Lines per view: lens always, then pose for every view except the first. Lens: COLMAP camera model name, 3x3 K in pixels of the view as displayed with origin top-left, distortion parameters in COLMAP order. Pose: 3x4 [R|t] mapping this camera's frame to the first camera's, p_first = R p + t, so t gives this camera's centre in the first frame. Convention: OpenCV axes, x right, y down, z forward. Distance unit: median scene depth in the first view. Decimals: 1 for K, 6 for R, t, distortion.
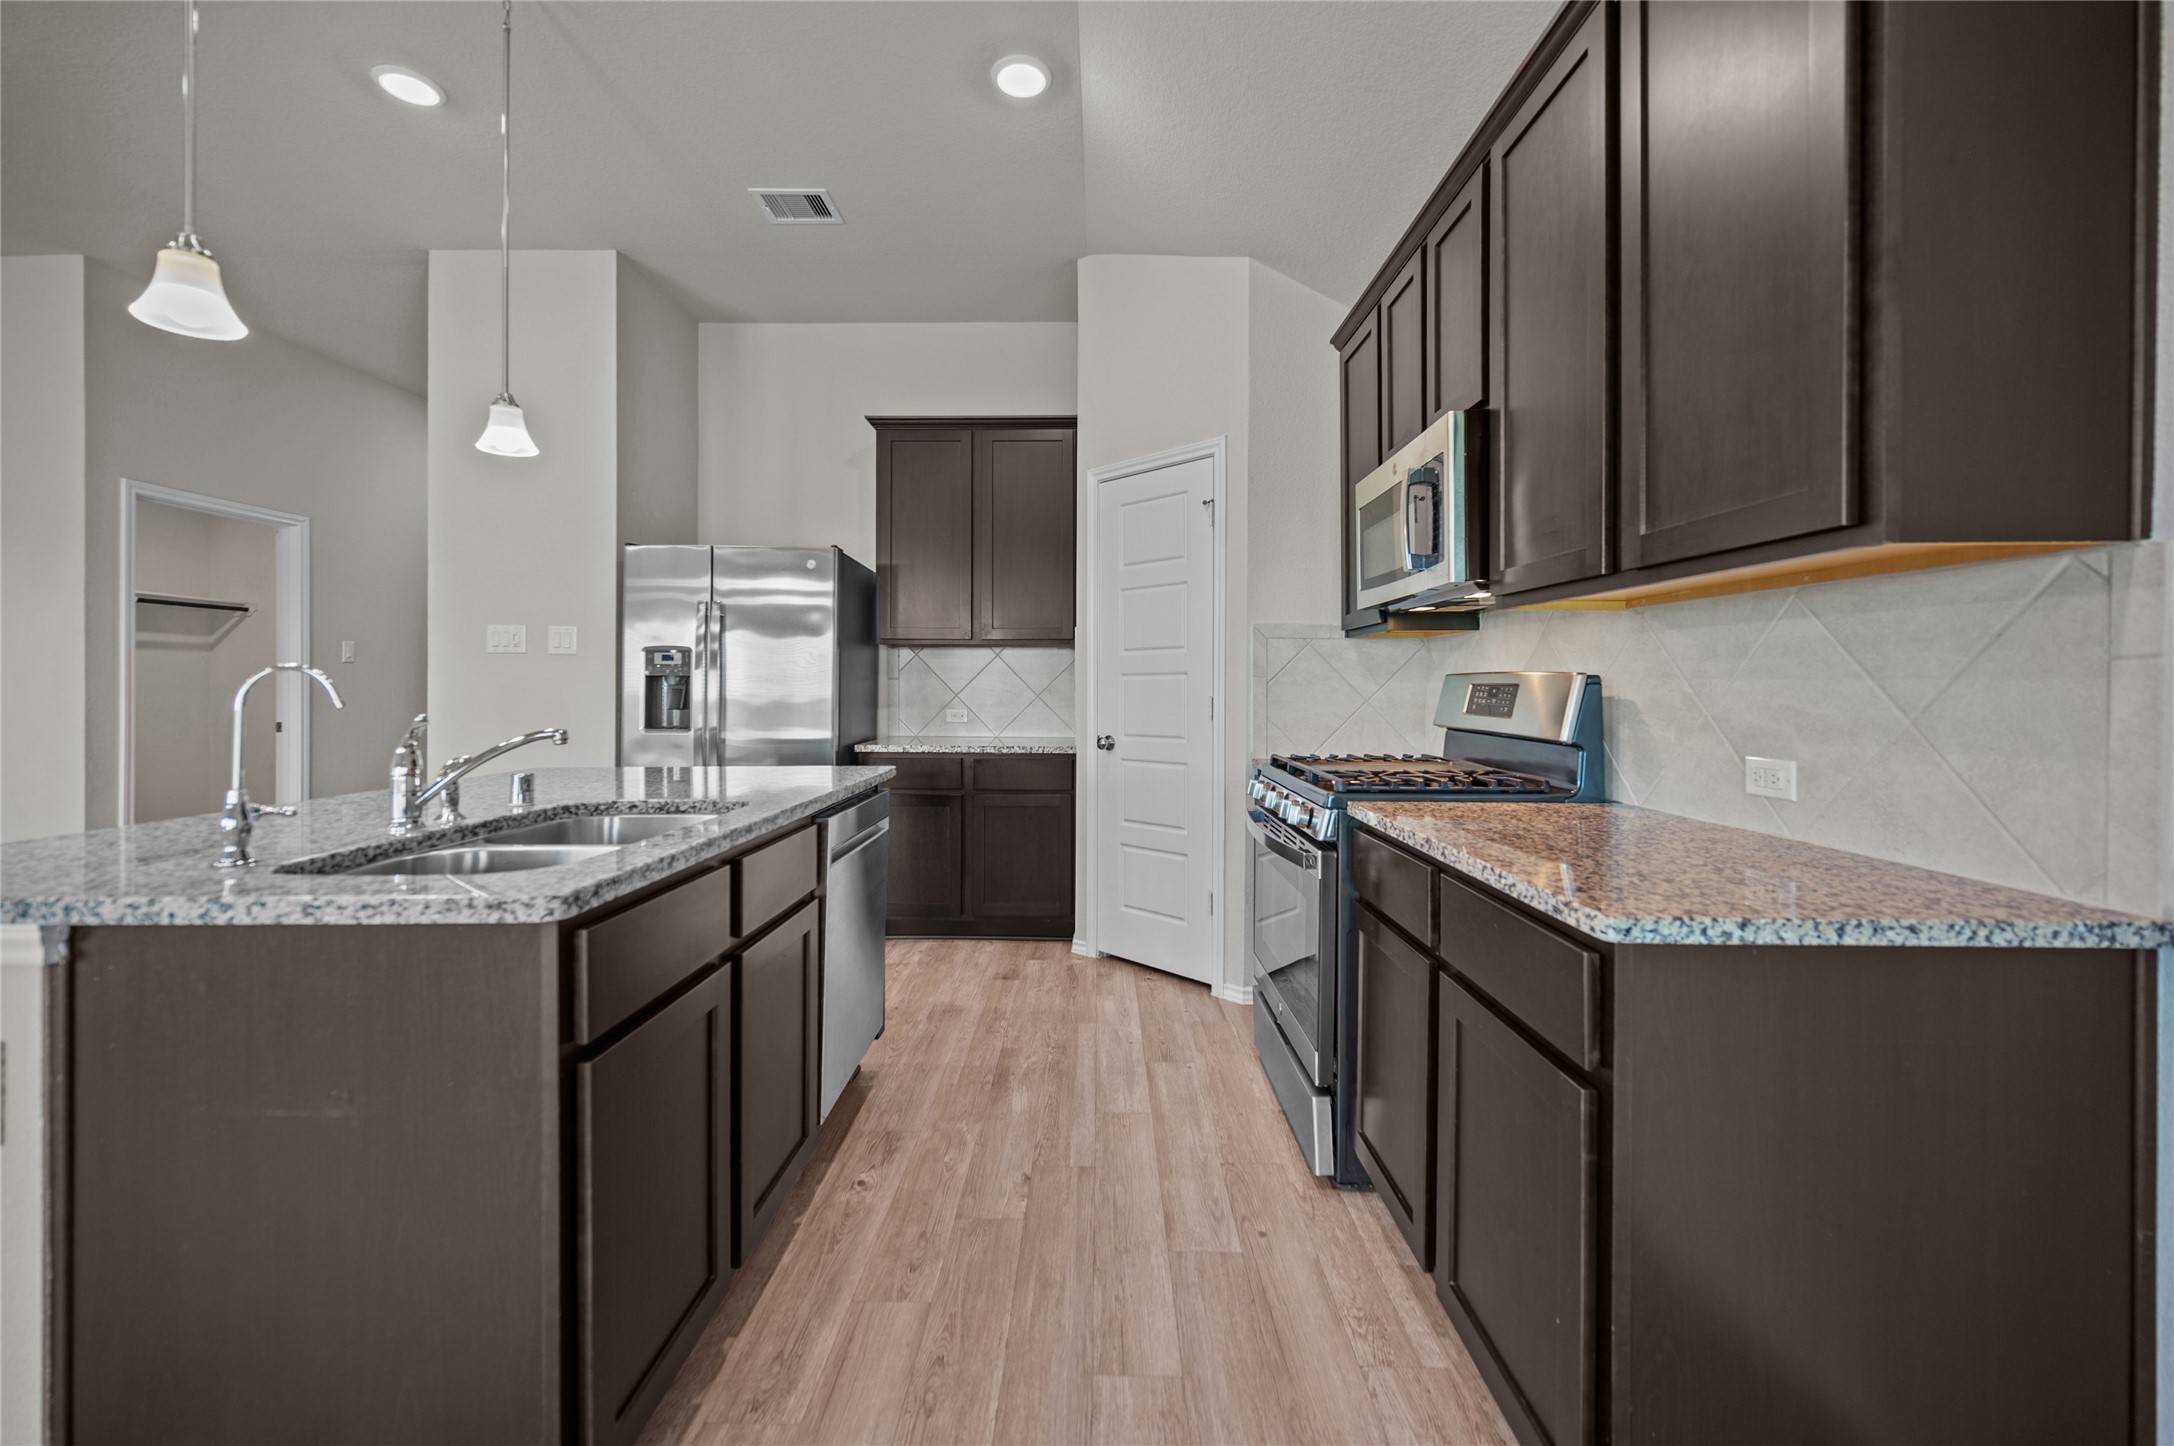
lens RADIAL K [[872.5, 0, 1086.0], [0, 872.5, 678.0], [0, 0, 1]] dist [0.001229, 0.000367]
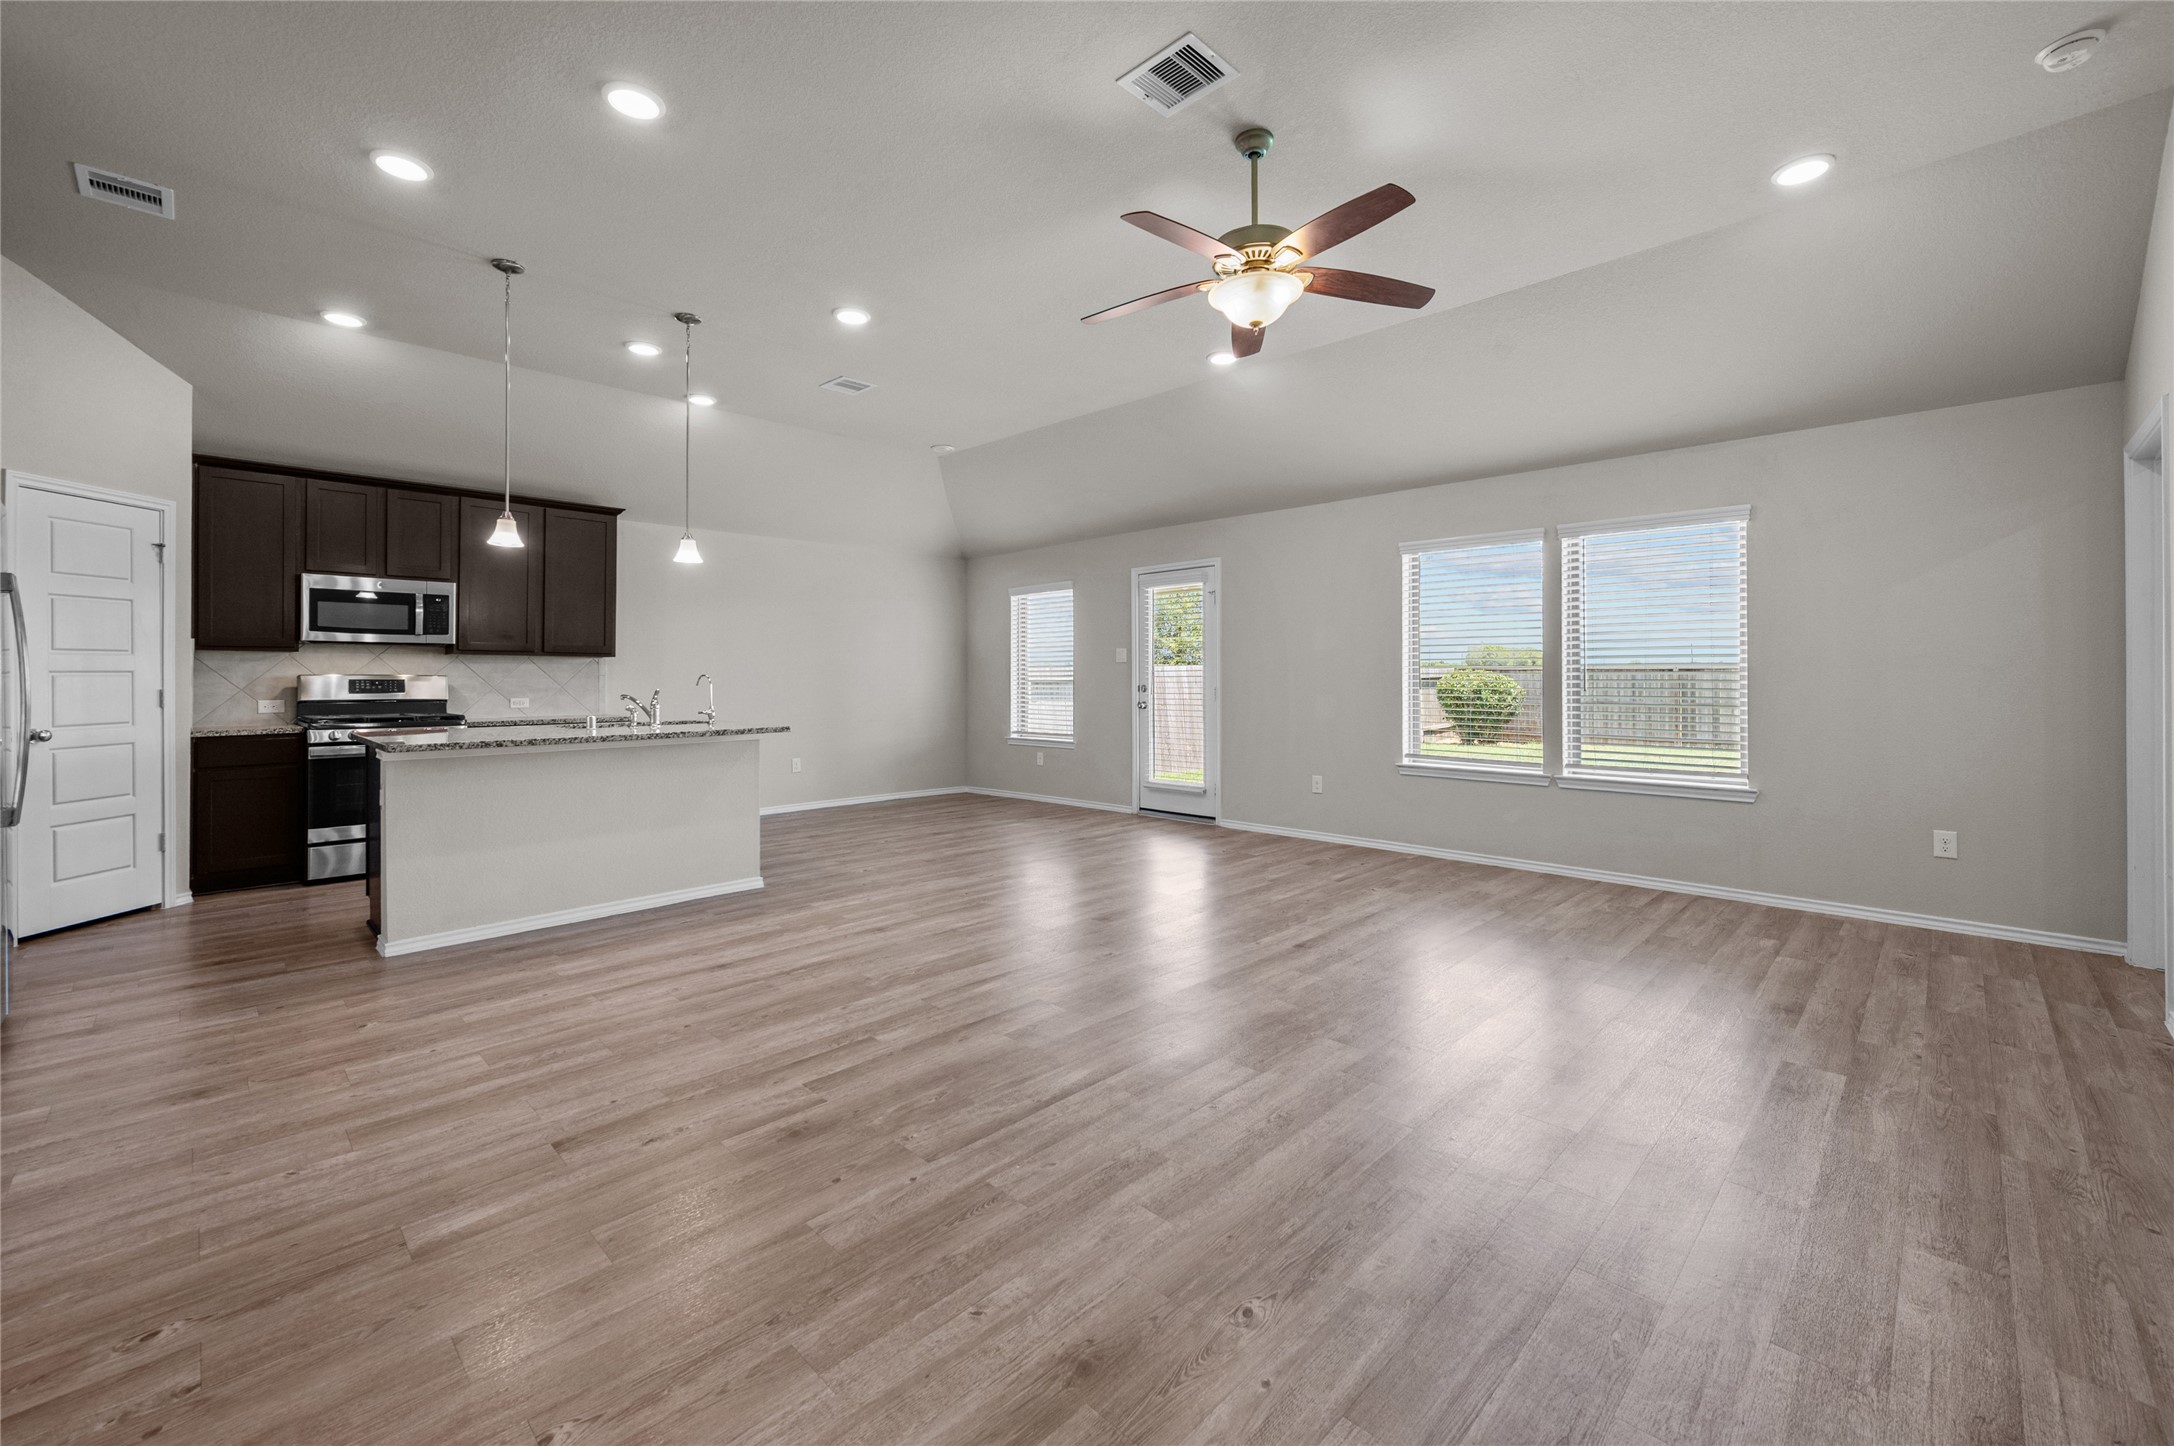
lens RADIAL K [[872.5, 0, 1094.8], [0, 872.5, 671.6], [0, 0, 1]] dist [0.001229, 0.000367]
pose [[-0.727947, 0.006562, 0.685602, -1.778338], [-0.002472, 0.999923, -0.012195, 0.006045], [-0.685629, -0.010572, -0.727874, 0.962642]]
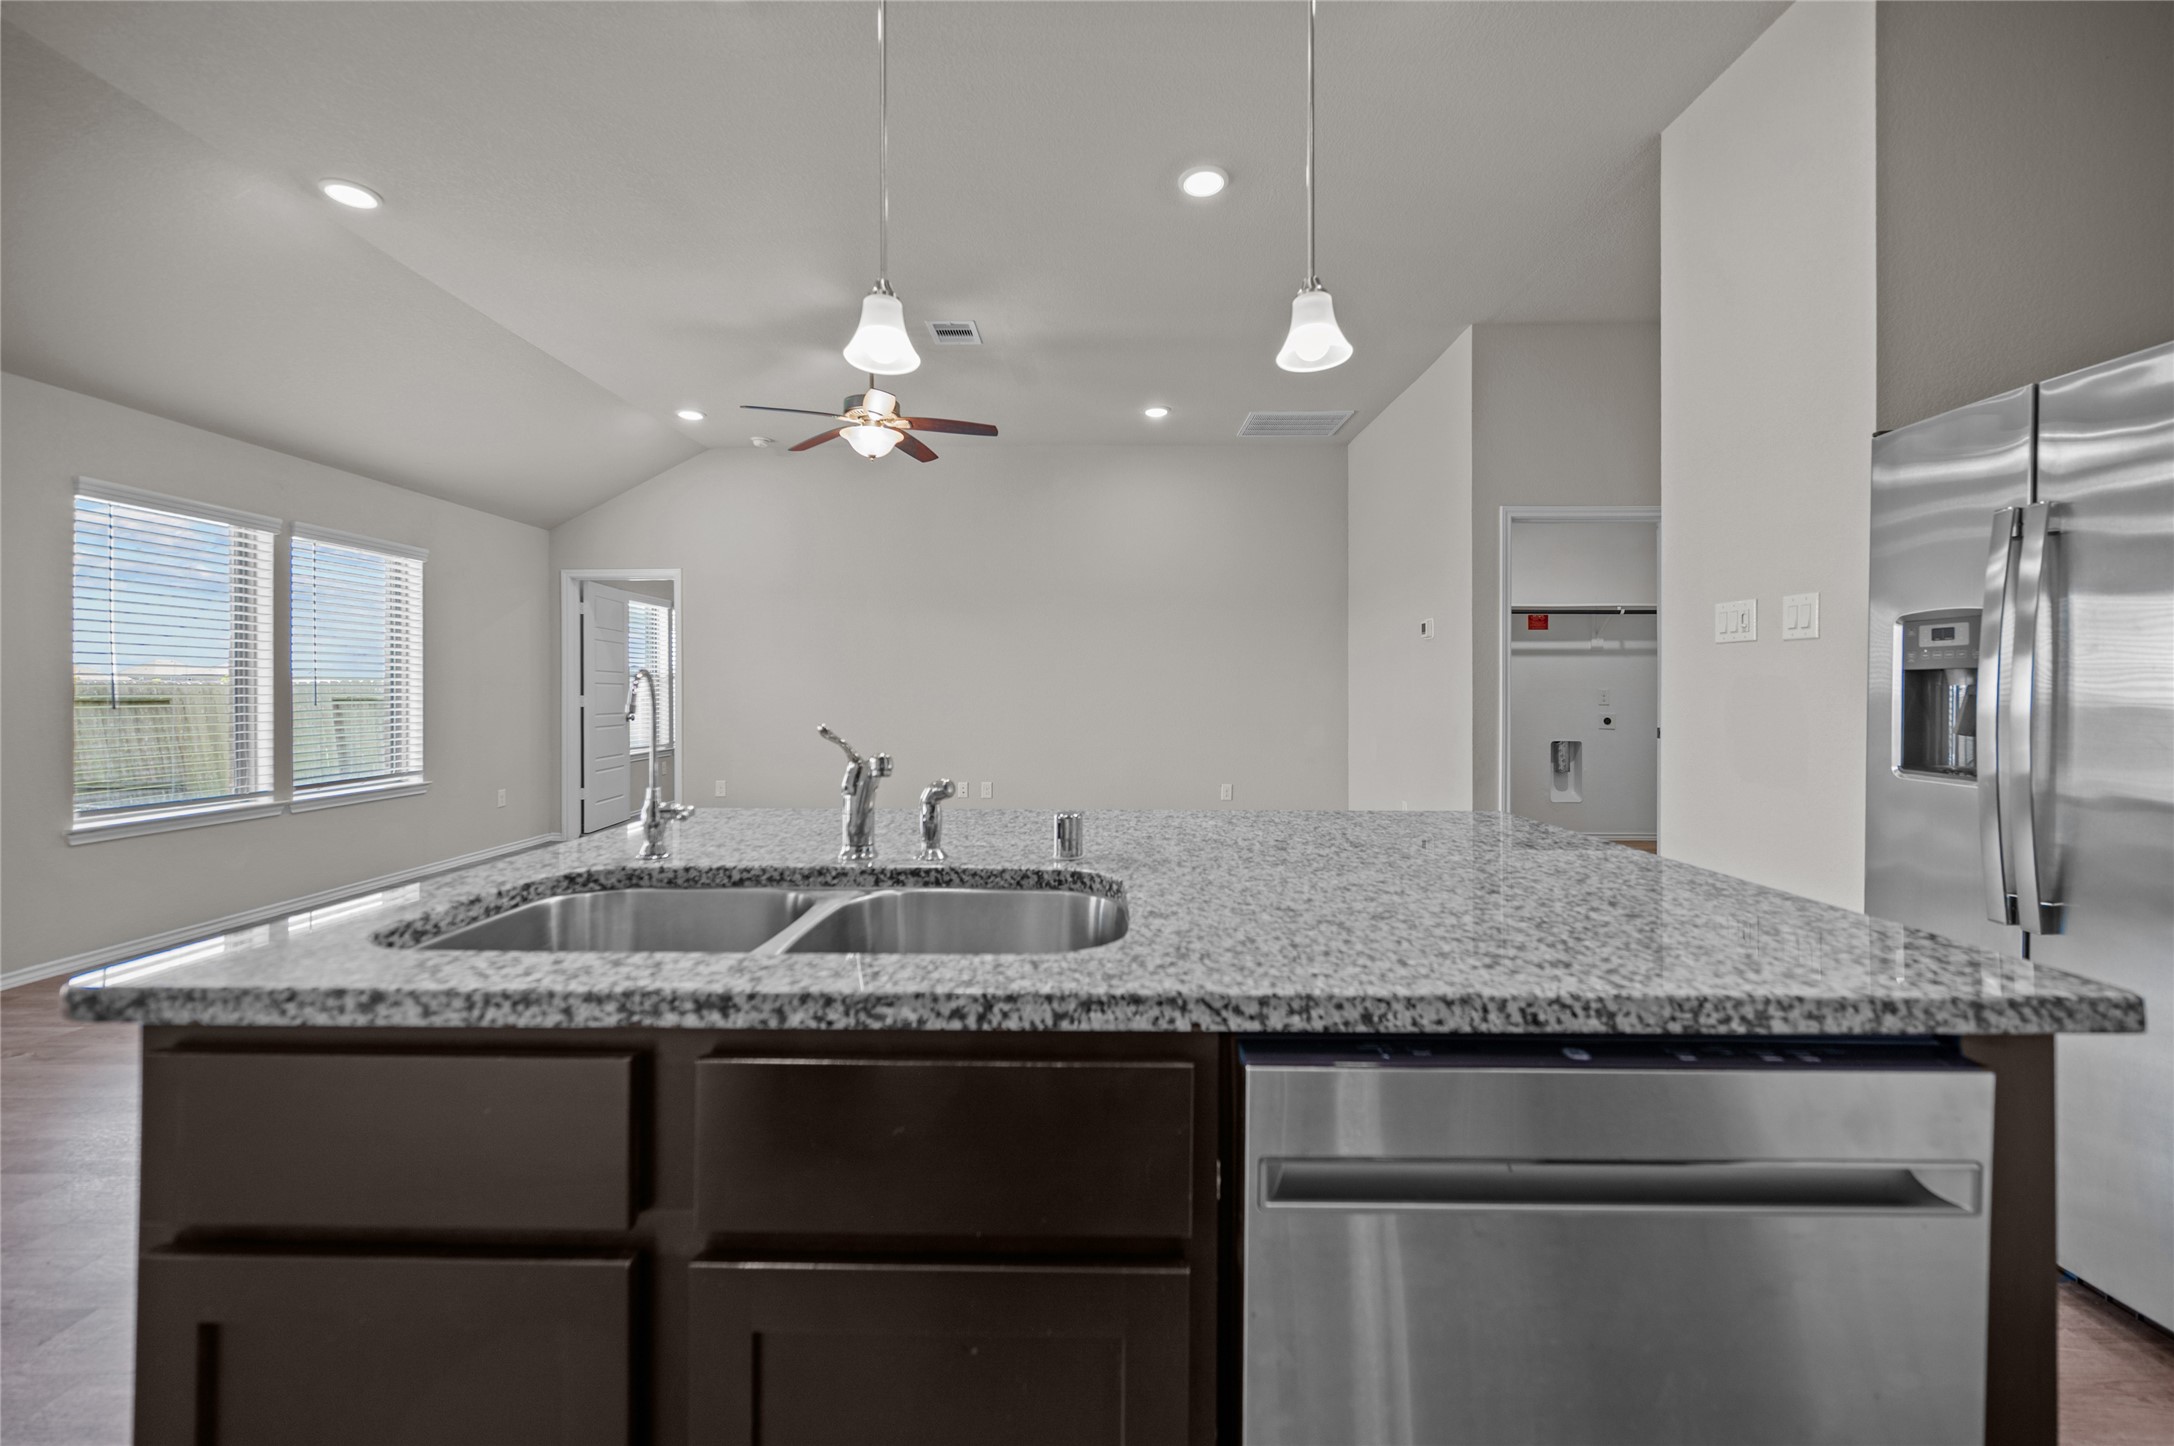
lens RADIAL K [[872.5, 0, 1091.8], [0, 872.5, 703.7], [0, 0, 1]] dist [0.001229, 0.000367]
pose [[0.002392, 0.015541, -0.999876, 0.028533], [0.009055, 0.999838, 0.015562, 0.005710], [0.999956, -0.009091, 0.002251, 0.543303]]
